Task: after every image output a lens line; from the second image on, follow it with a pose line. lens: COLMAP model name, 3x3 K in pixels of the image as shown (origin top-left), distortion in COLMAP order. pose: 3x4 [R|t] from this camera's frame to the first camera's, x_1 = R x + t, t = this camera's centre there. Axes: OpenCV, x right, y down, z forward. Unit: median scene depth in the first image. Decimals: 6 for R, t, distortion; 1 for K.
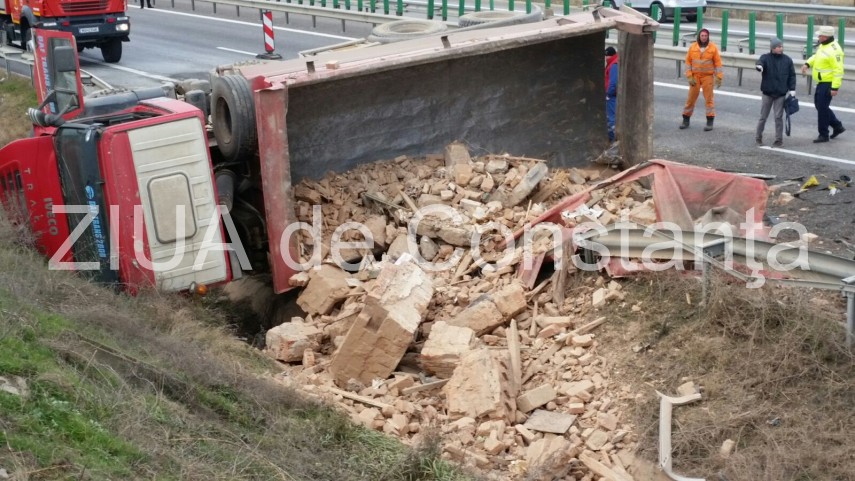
lens RADIAL K [[1511.3, 0, 407.3], [0, 1511.3, 282.8], [0, 0, 1]] dist [0.083707, 0.309815]
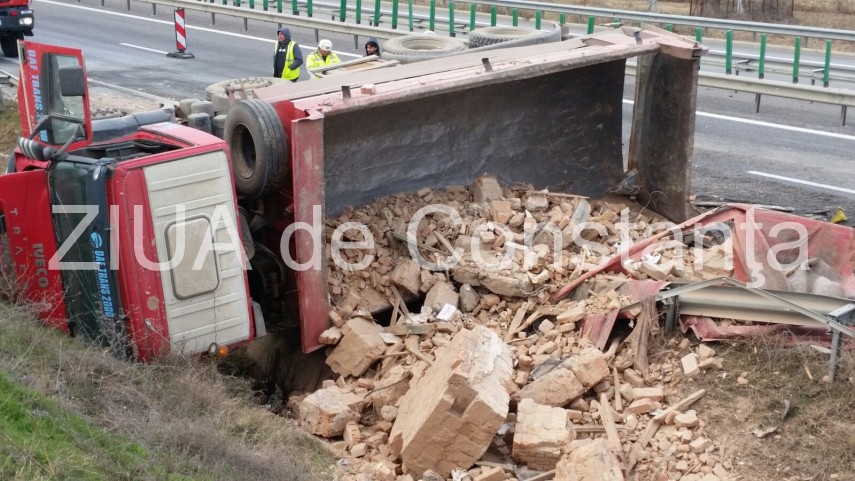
lens RADIAL K [[1375.3, 0, 409.4], [0, 1375.3, 259.1], [0, 0, 1]] dist [0.127475, 0.003767]
pose [[0.991904, 0.004675, 0.126900, -0.127513], [-0.005275, 0.999976, 0.004395, -0.050463], [-0.126877, -0.005029, 0.991906, 0.211967]]
